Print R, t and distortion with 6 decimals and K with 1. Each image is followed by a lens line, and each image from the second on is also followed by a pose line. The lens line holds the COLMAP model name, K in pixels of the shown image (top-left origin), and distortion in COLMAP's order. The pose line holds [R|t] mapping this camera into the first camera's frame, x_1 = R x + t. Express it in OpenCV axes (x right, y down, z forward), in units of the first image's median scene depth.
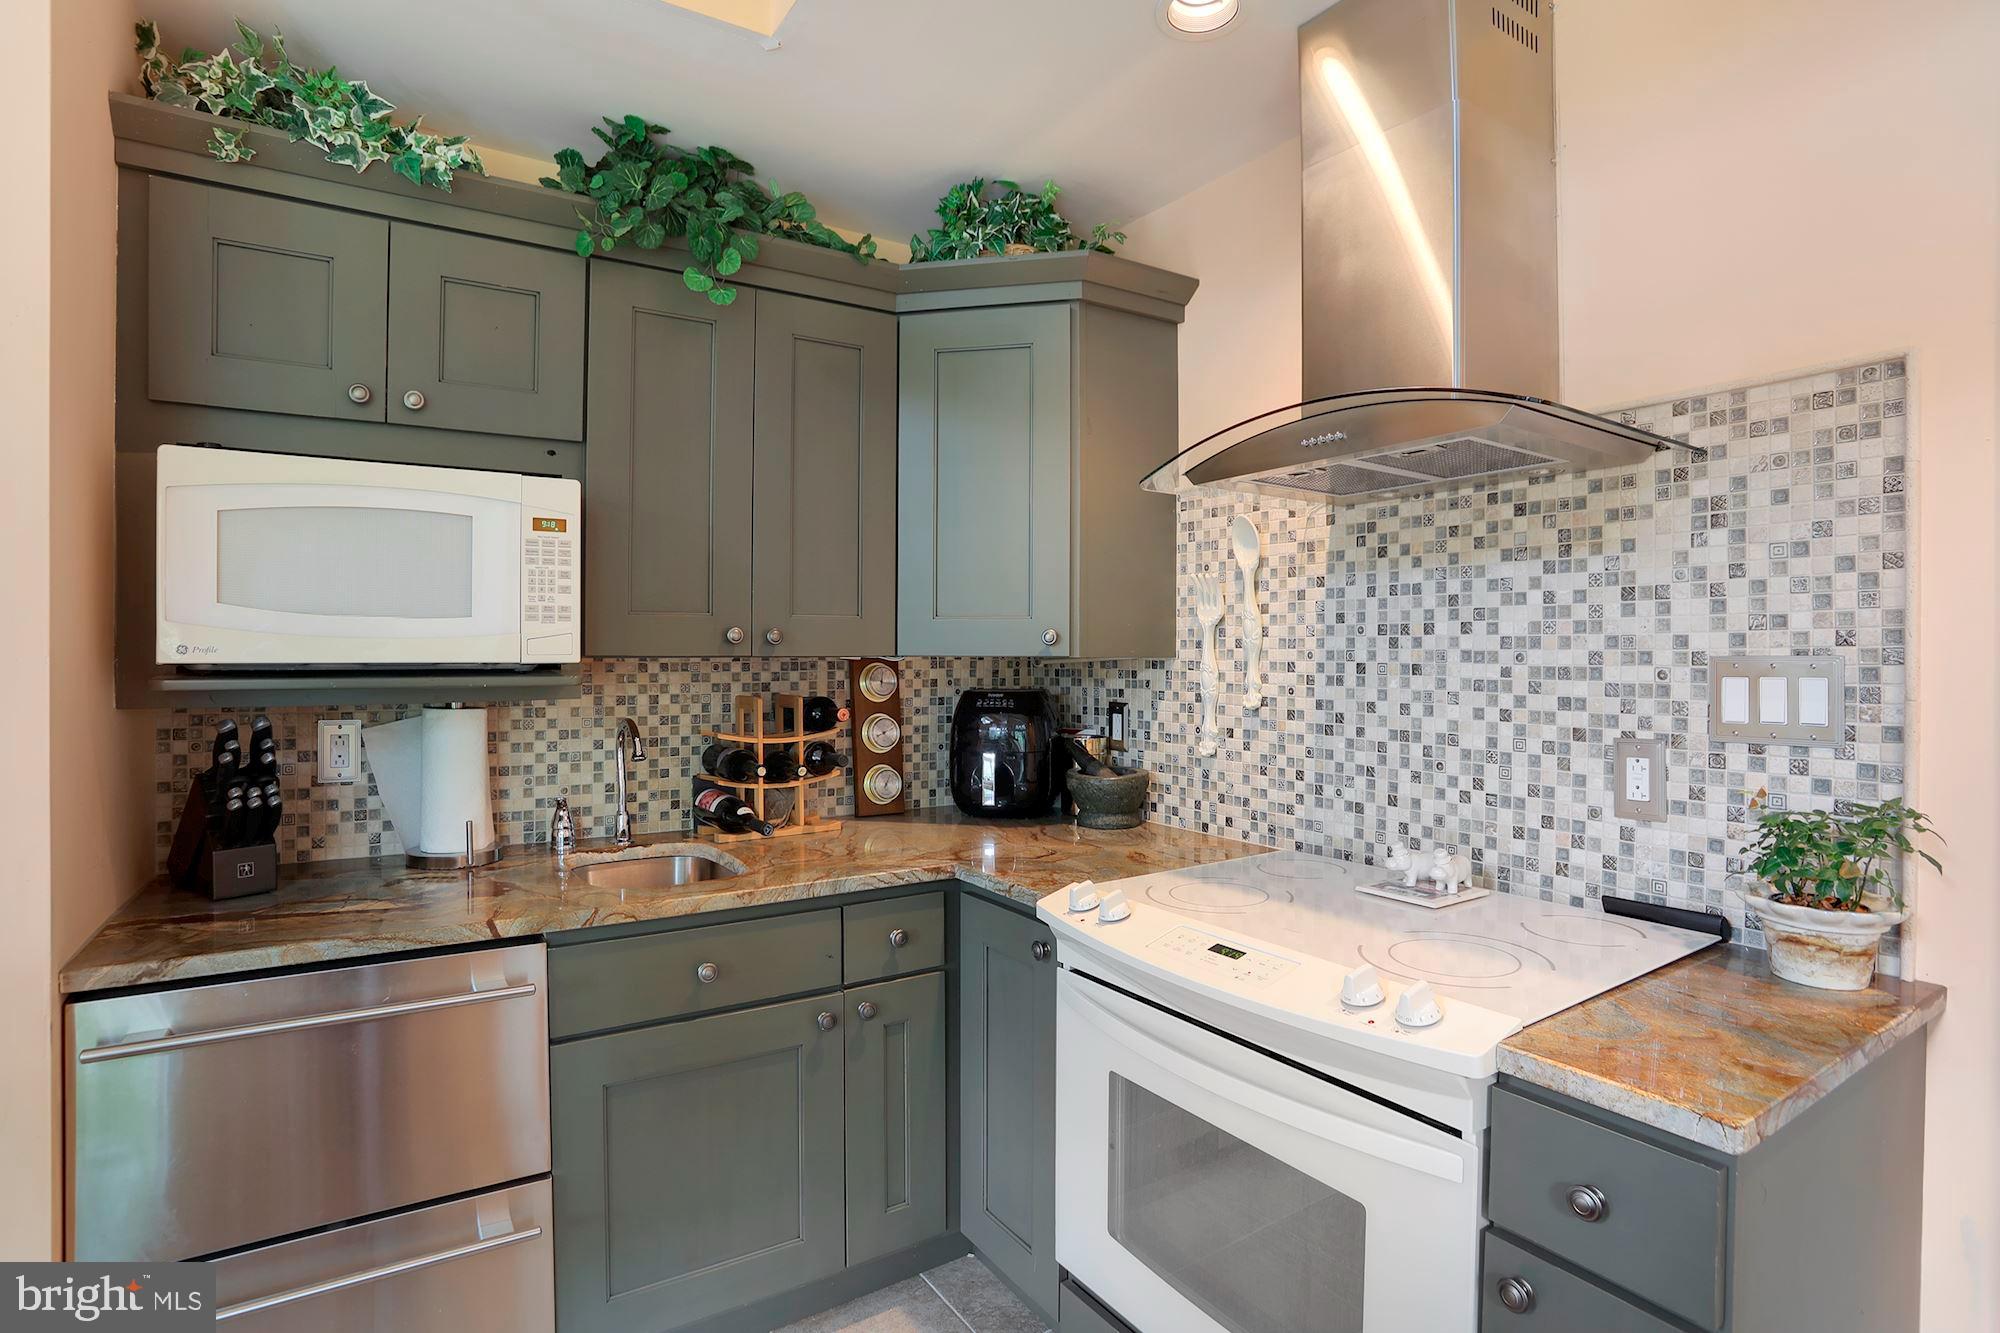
lens RADIAL K [[996.0, 0, 978.7], [0, 996.0, 661.5], [0, 0, 1]] dist [-0.077260, 0.031556]
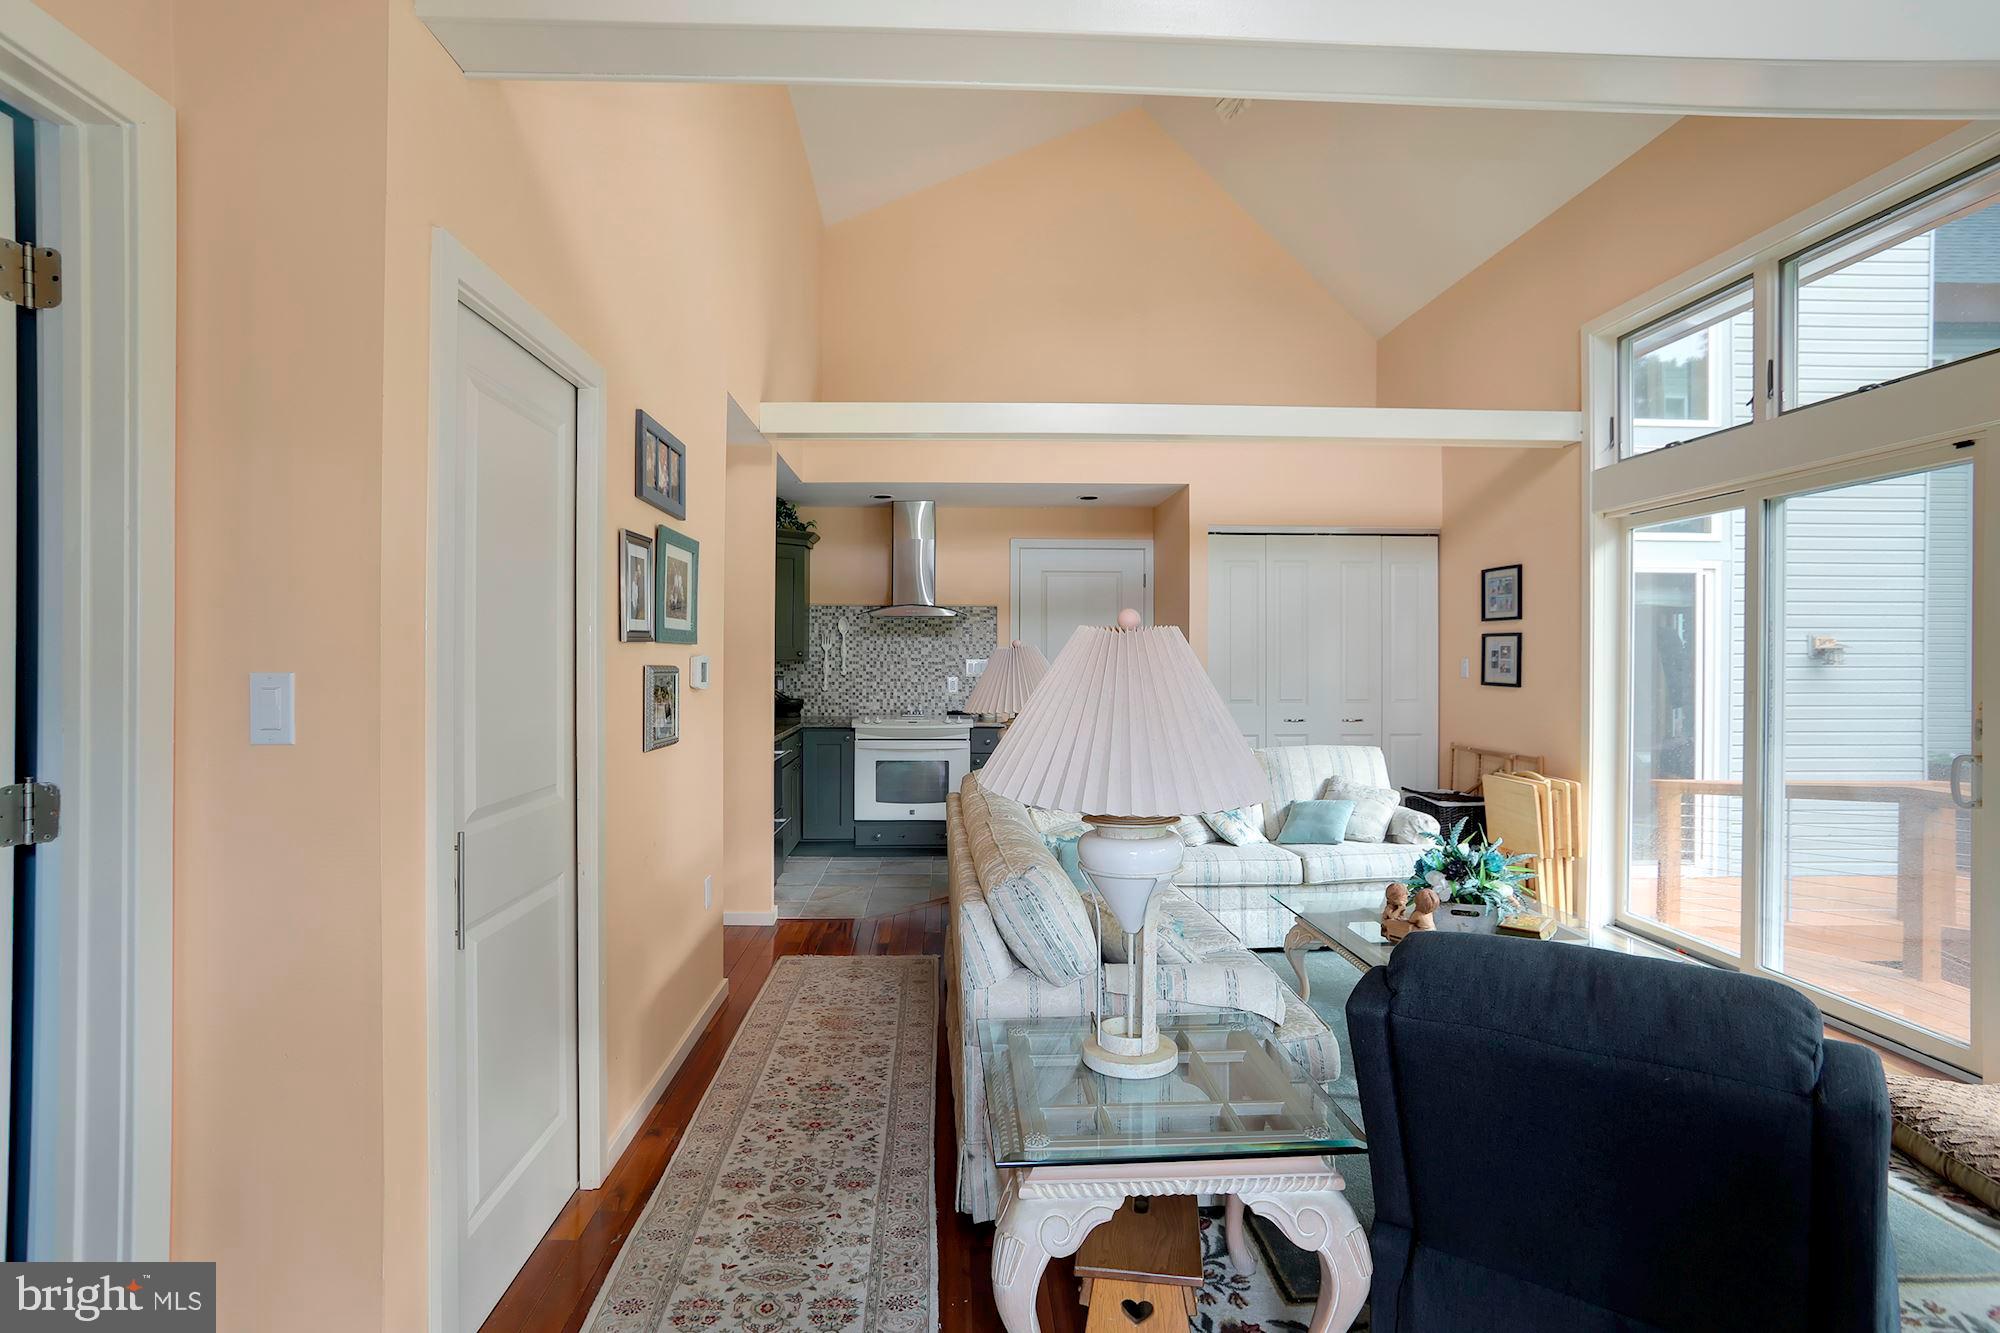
lens RADIAL K [[996.0, 0, 978.7], [0, 996.0, 661.5], [0, 0, 1]] dist [-0.077260, 0.031556]
pose [[0.520056, -0.002405, 0.854128, -3.371299], [0.005723, 0.999983, -0.000669, 0.008604], [-0.854113, 0.005236, 0.520062, -1.619624]]
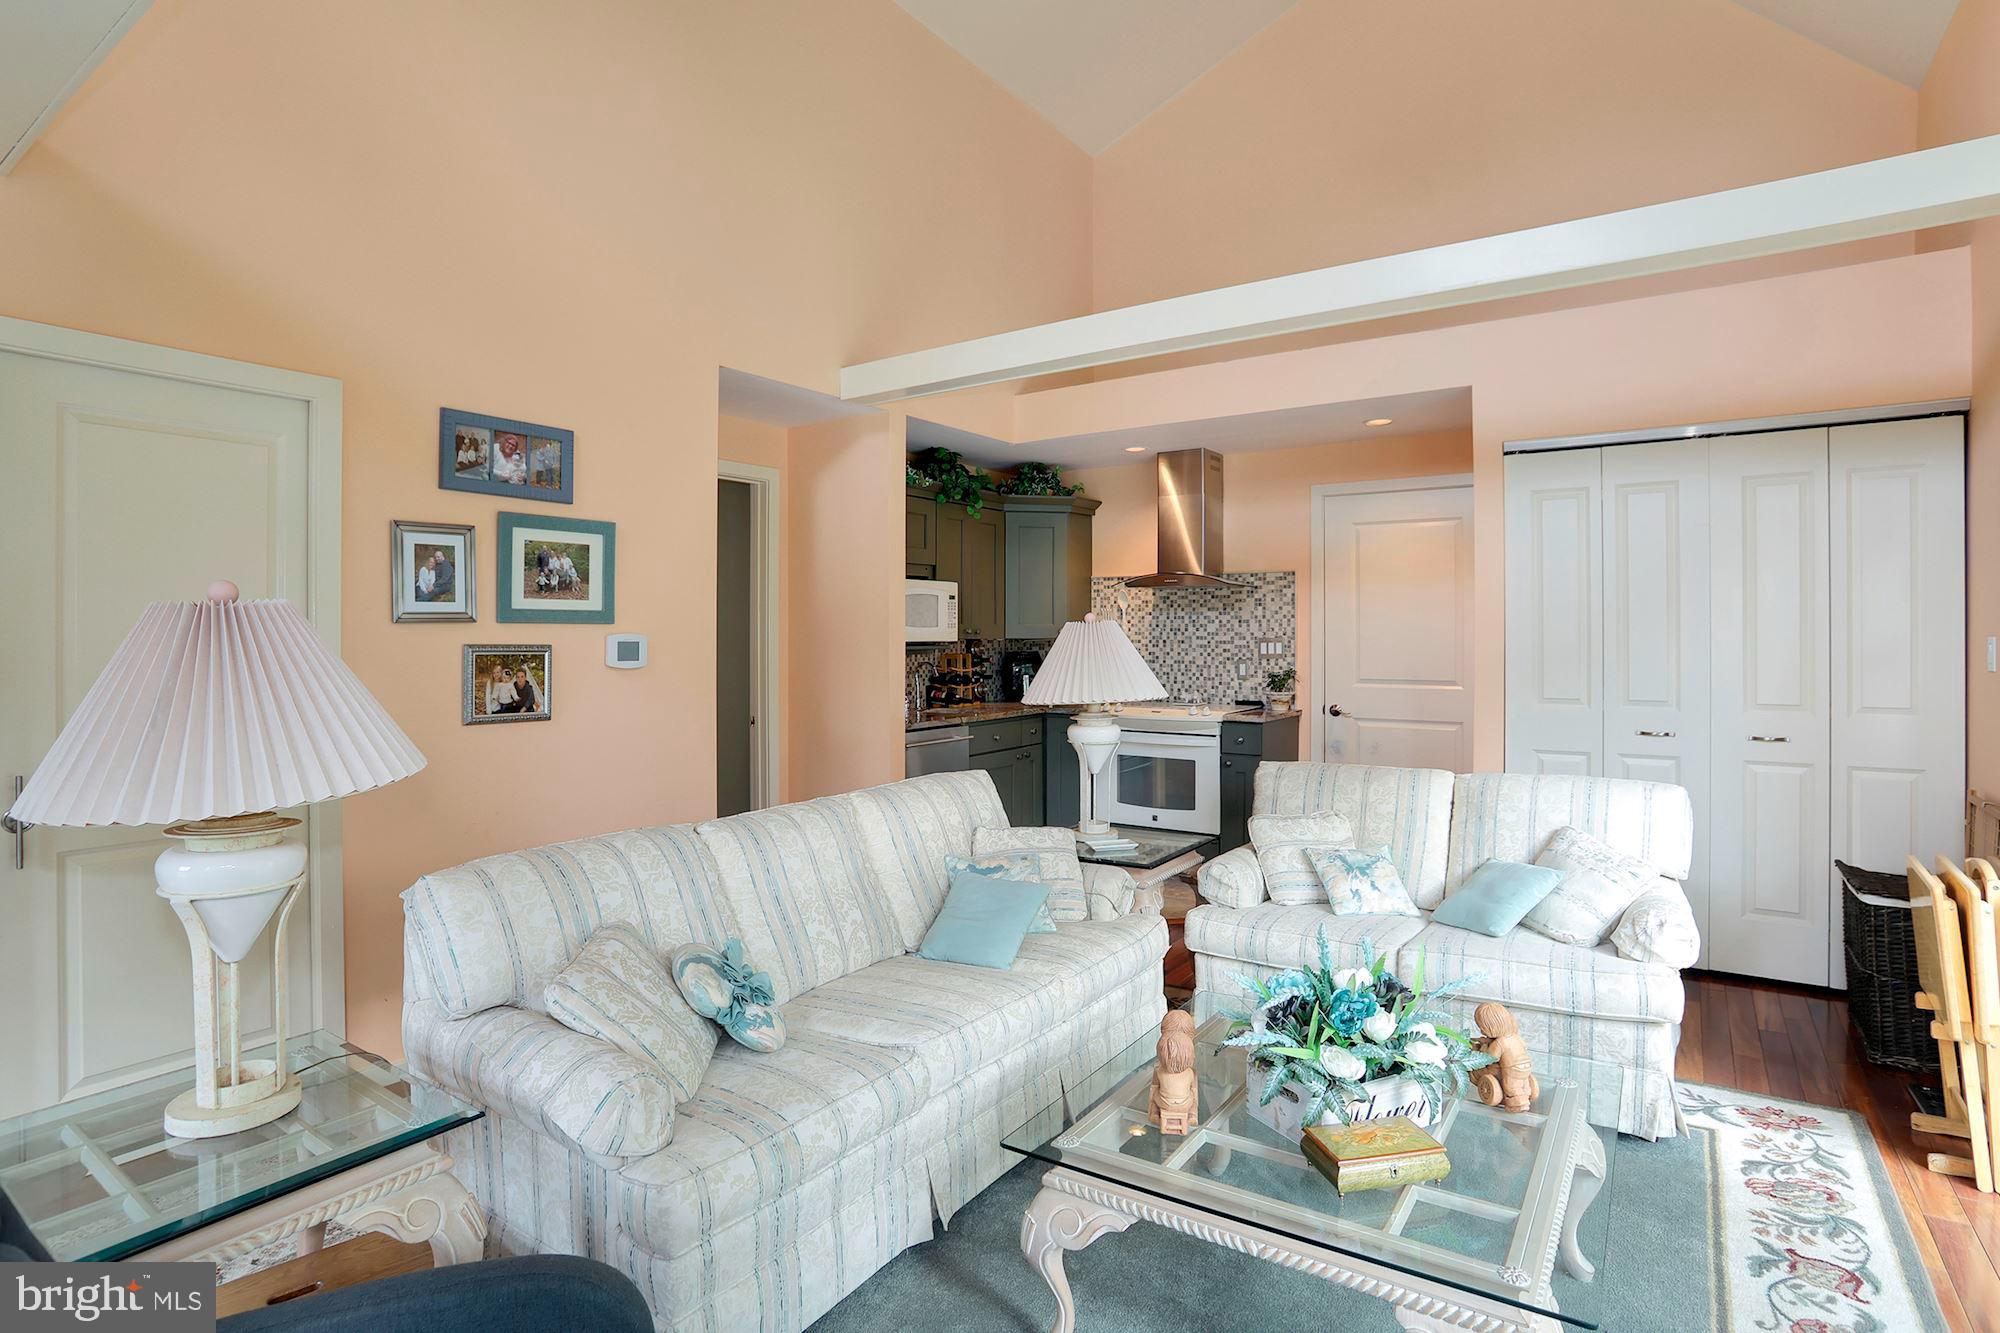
lens RADIAL K [[1055.4, 0, 1009.7], [0, 1055.4, 639.1], [0, 0, 1]] dist [-0.000042, 0.000337]
pose [[0.916101, -0.004327, 0.400925, -1.857345], [0.005311, 0.999985, -0.001343, 0.000887], [-0.400913, 0.003360, 0.916110, -2.486581]]
